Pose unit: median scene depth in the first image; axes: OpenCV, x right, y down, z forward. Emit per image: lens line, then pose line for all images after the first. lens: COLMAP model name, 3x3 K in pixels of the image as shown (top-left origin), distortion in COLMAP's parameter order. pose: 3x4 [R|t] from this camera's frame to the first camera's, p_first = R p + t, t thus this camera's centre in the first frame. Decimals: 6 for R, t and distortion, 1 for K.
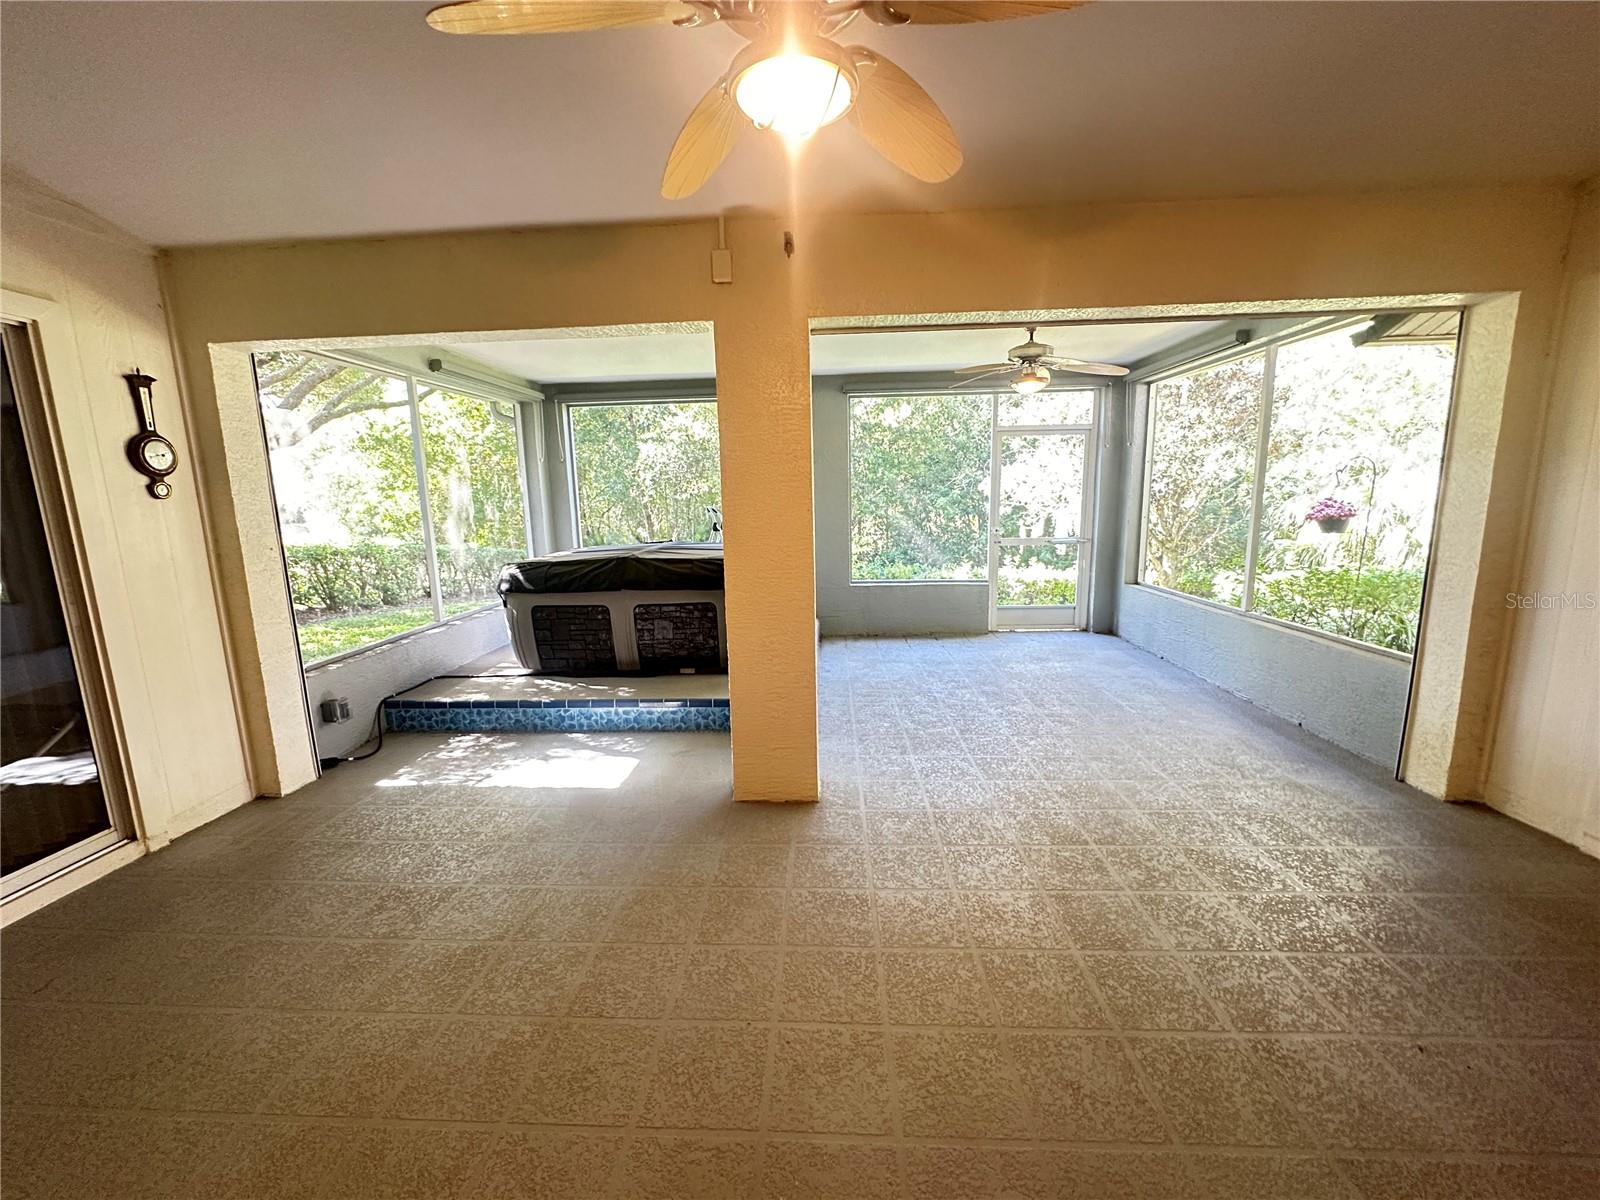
lens RADIAL K [[638.4, 0, 798.1], [0, 638.4, 602.4], [0, 0, 1]] dist [-0.006452, 0.001721]
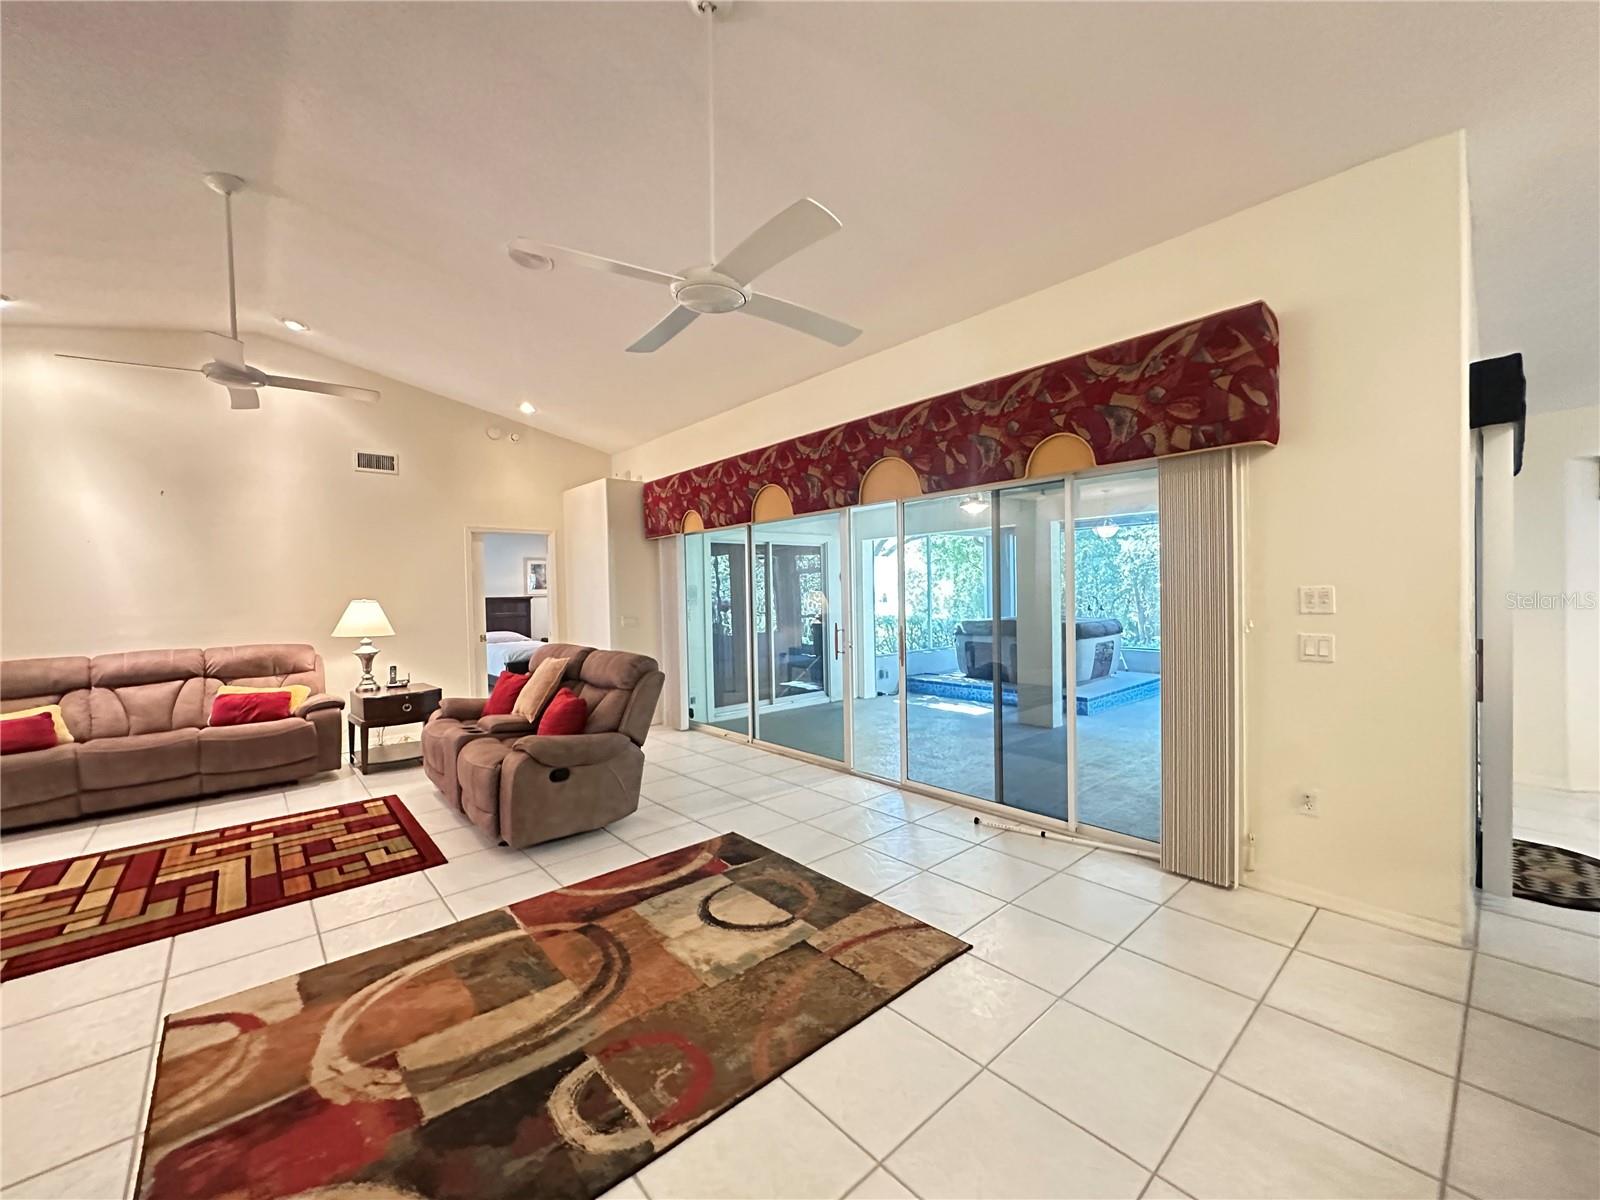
lens RADIAL K [[638.4, 0, 800.7], [0, 638.4, 600.5], [0, 0, 1]] dist [-0.006452, 0.001721]
pose [[0.701439, 0.019500, -0.712463, 0.739846], [-0.115155, 0.989593, -0.086288, 0.124156], [0.703365, 0.142569, 0.696384, -0.913268]]
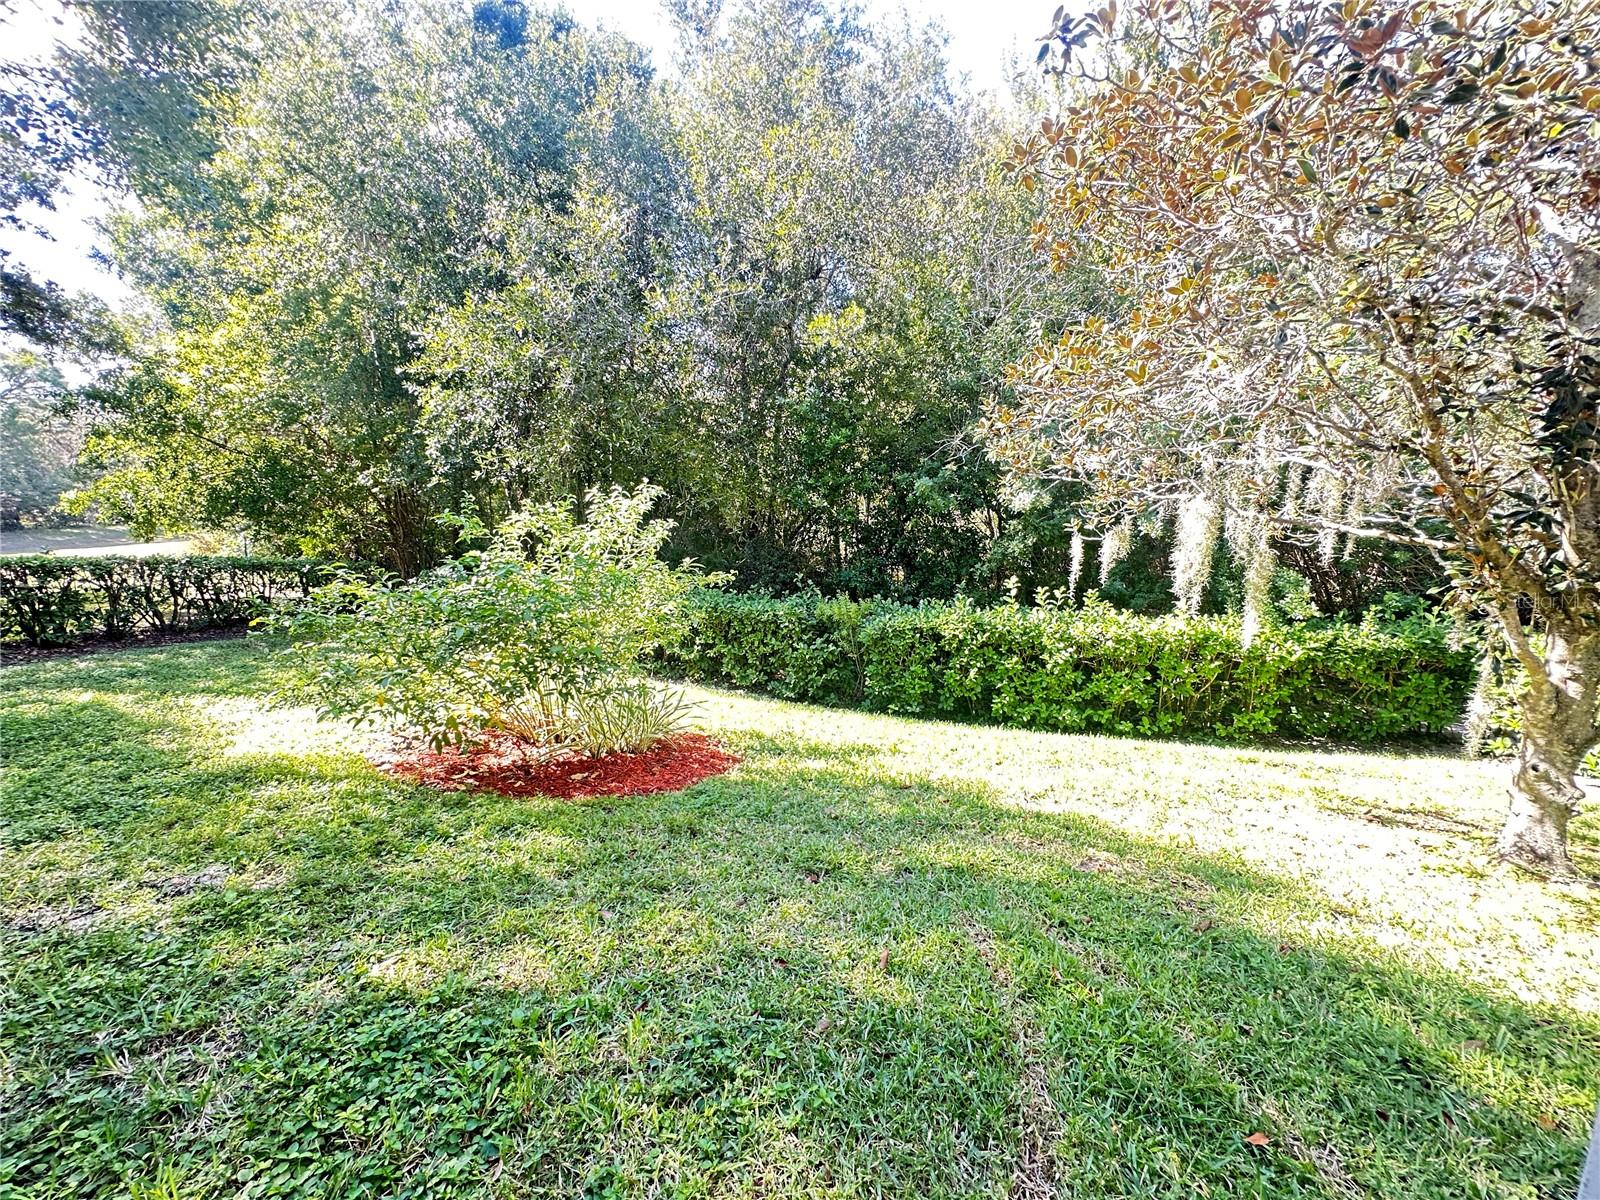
lens RADIAL K [[638.4, 0, 803.0], [0, 638.4, 595.1], [0, 0, 1]] dist [-0.006452, 0.001721]
pose [[0.999077, 0.012789, -0.041010, 0.575331], [-0.013058, 0.999895, -0.006300, -0.225263], [0.040925, 0.006829, 0.999139, 1.746873]]
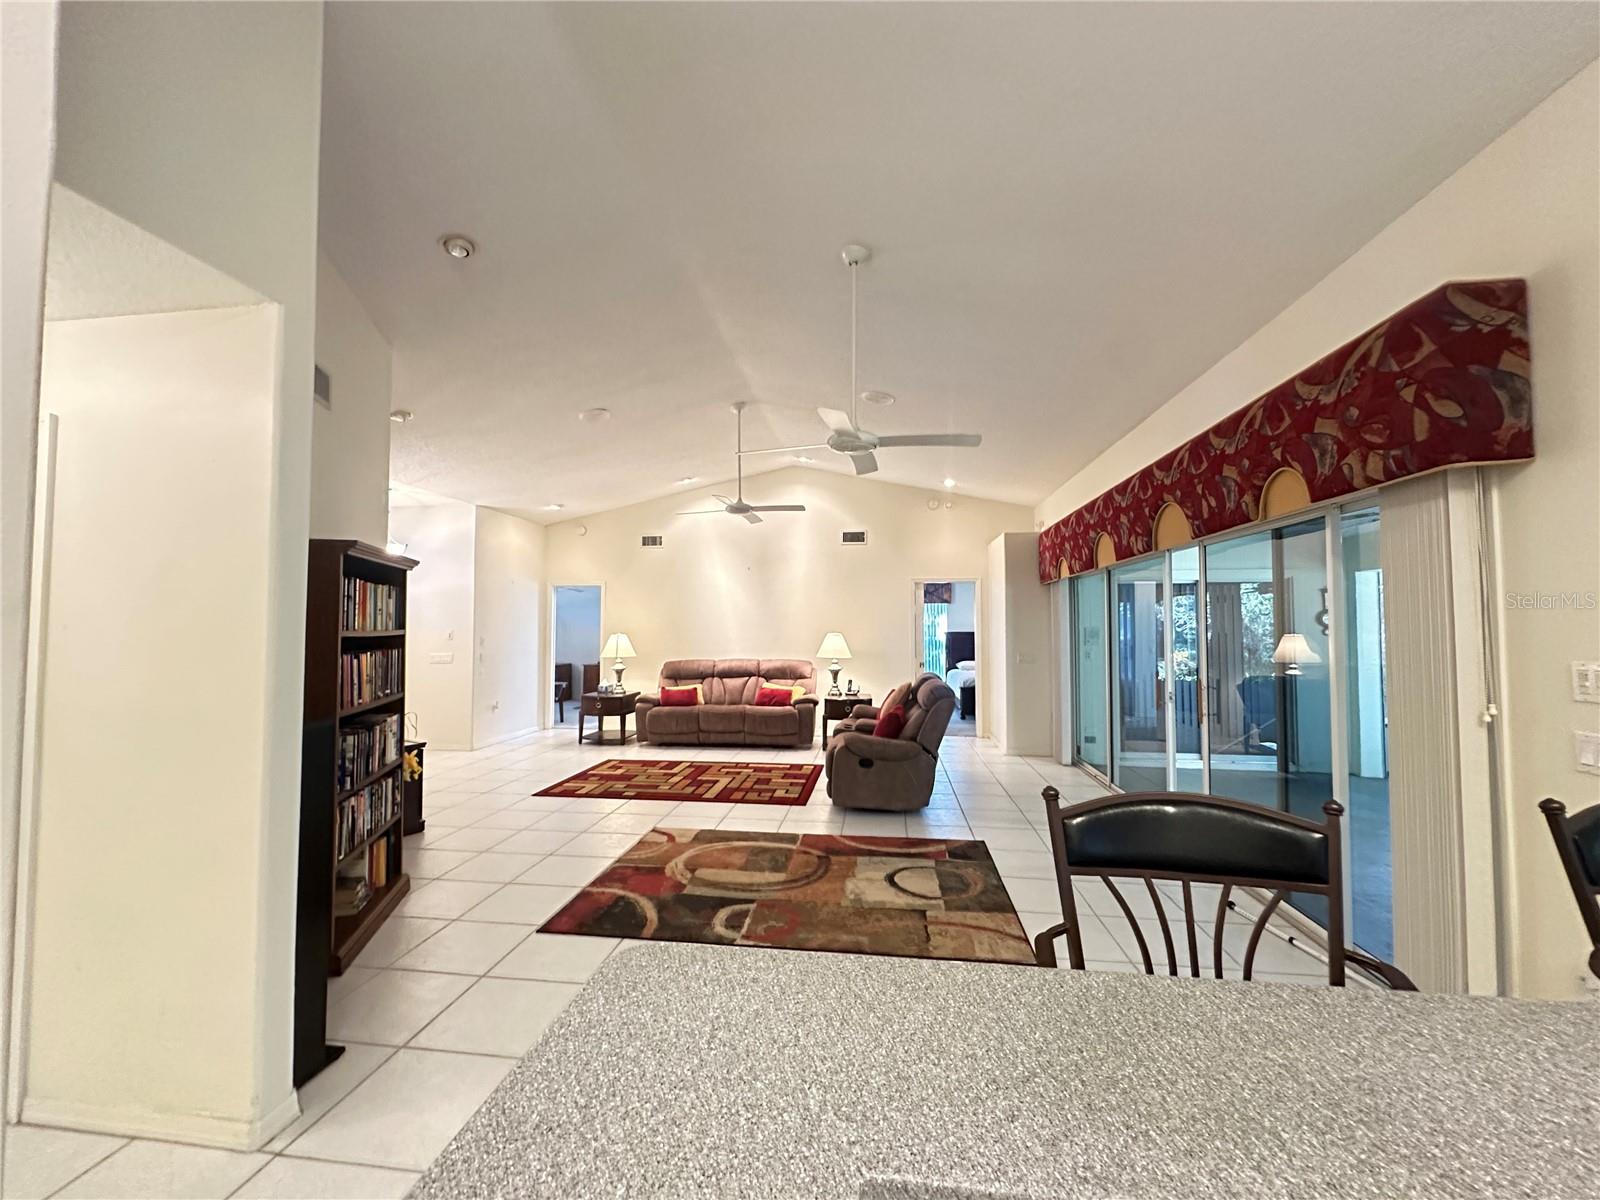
lens RADIAL K [[638.4, 0, 802.1], [0, 638.4, 601.6], [0, 0, 1]] dist [-0.006452, 0.001721]
pose [[-0.075638, -0.017401, -0.996983, 1.130276], [-0.167608, 0.985843, -0.004491, 0.042548], [0.982948, 0.166763, -0.077484, -0.587503]]
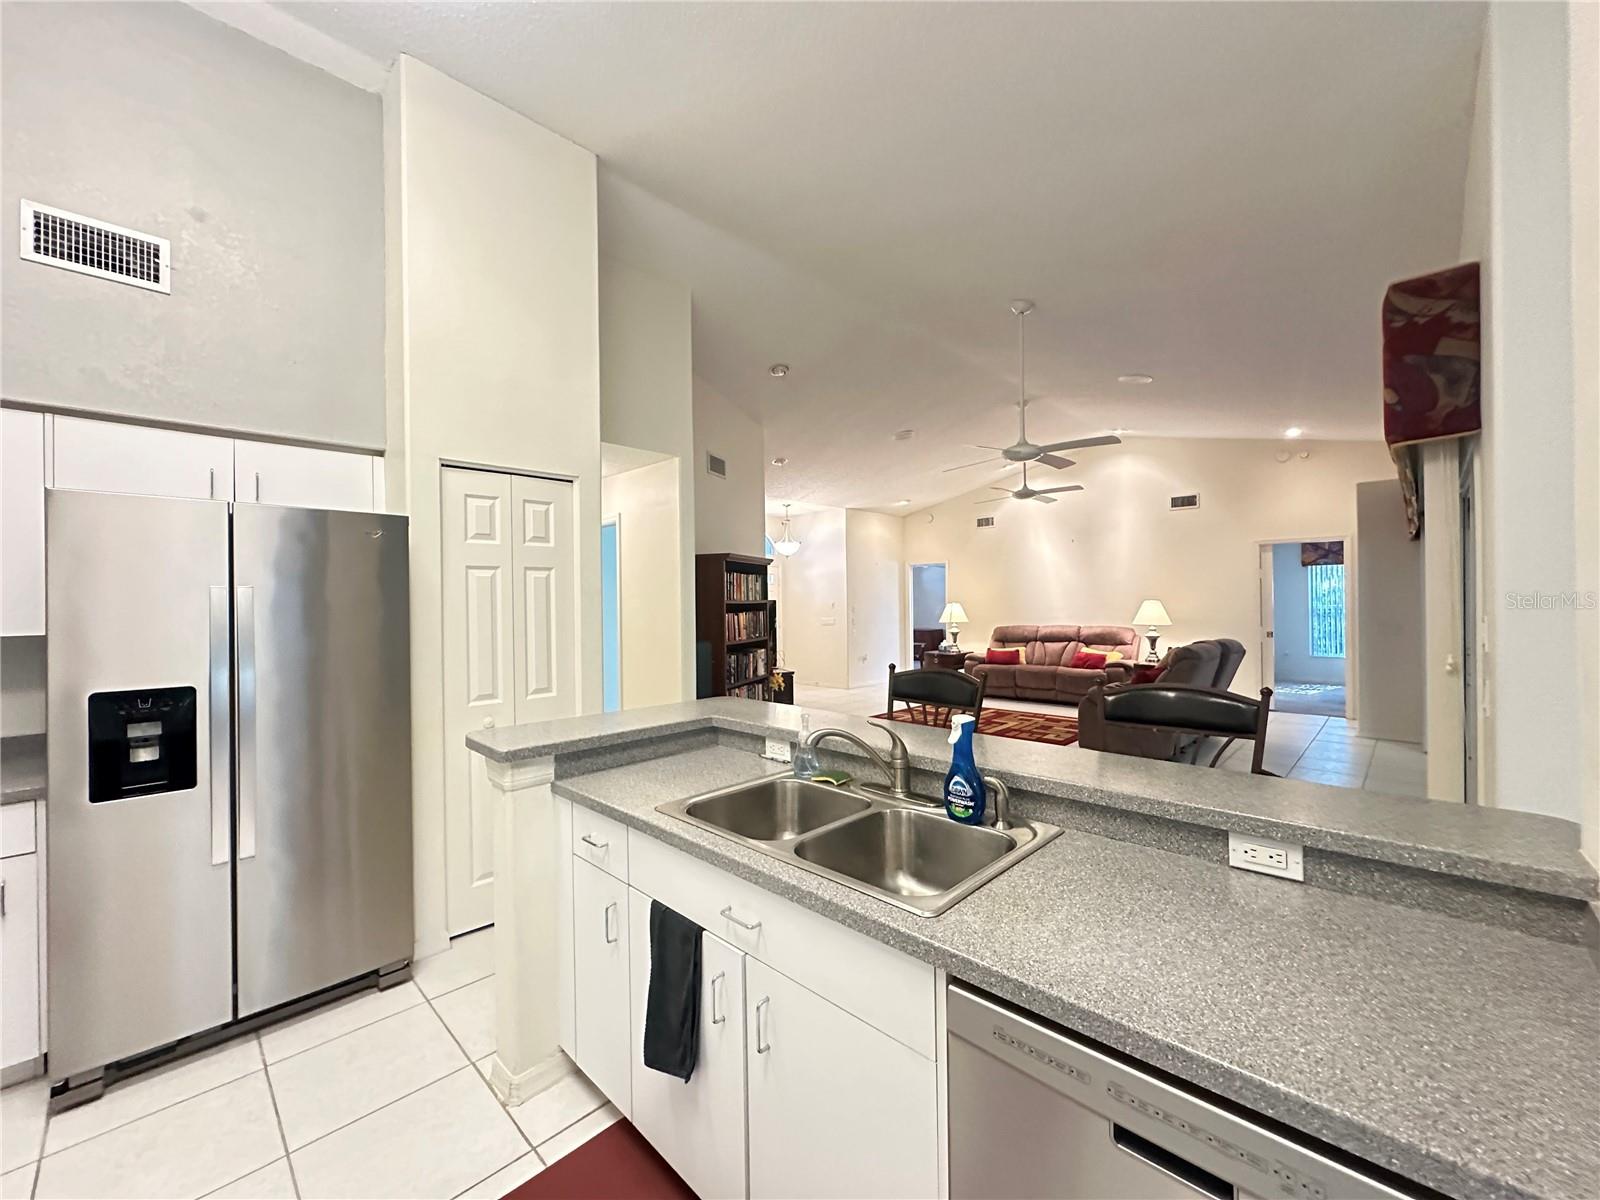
lens RADIAL K [[638.4, 0, 806.6], [0, 638.4, 604.1], [0, 0, 1]] dist [-0.006452, 0.001721]
pose [[-0.650196, 0.033796, -0.759015, 1.373308], [-0.103104, 0.985844, 0.132218, -0.029144], [0.752739, 0.164226, -0.637507, -0.162767]]
